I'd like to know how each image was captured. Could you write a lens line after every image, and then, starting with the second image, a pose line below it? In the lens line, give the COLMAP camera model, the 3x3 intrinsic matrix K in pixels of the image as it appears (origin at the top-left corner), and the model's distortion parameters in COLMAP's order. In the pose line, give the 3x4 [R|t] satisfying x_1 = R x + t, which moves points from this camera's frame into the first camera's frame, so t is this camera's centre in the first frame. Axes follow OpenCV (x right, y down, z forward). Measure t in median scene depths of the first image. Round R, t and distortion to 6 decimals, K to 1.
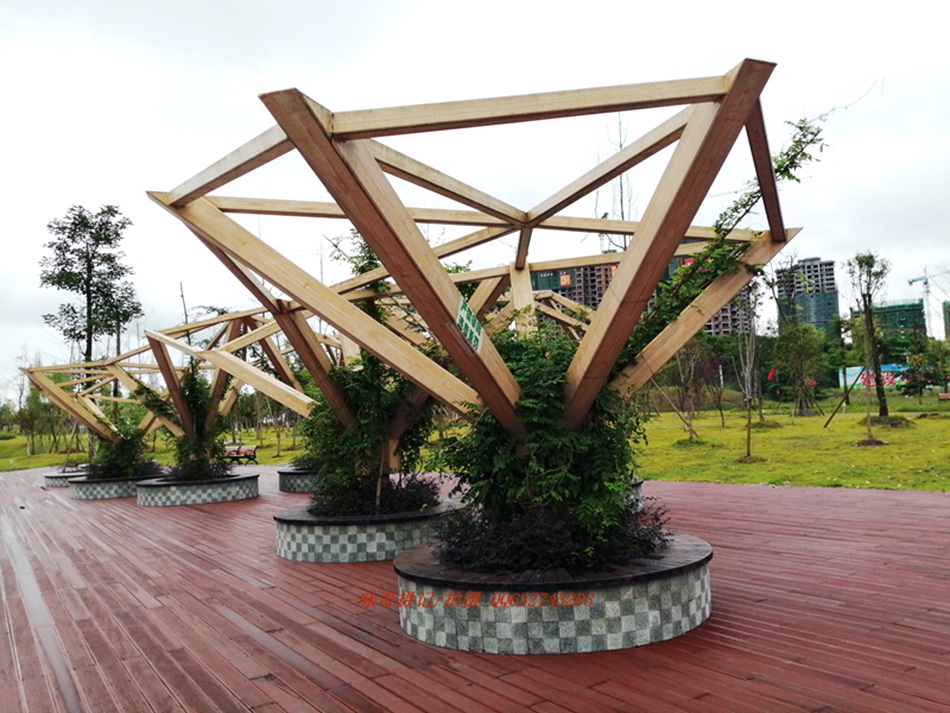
lens RADIAL K [[765.4, 0, 472.2], [0, 765.4, 349.4], [0, 0, 1]] dist [0.055163, -0.084846]
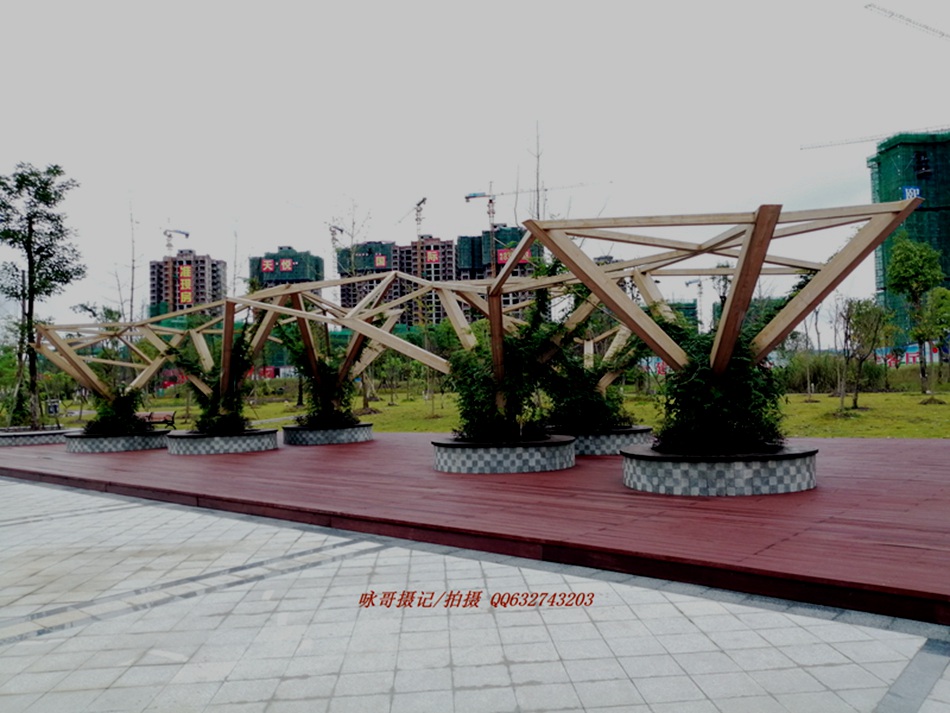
lens RADIAL K [[765.4, 0, 478.9], [0, 765.4, 358.4], [0, 0, 1]] dist [0.055163, -0.084846]
pose [[0.964069, 0.031691, 0.263755, -0.319262], [-0.041154, 0.998689, 0.030429, 0.014076], [-0.262445, -0.040190, 0.964110, -0.174730]]
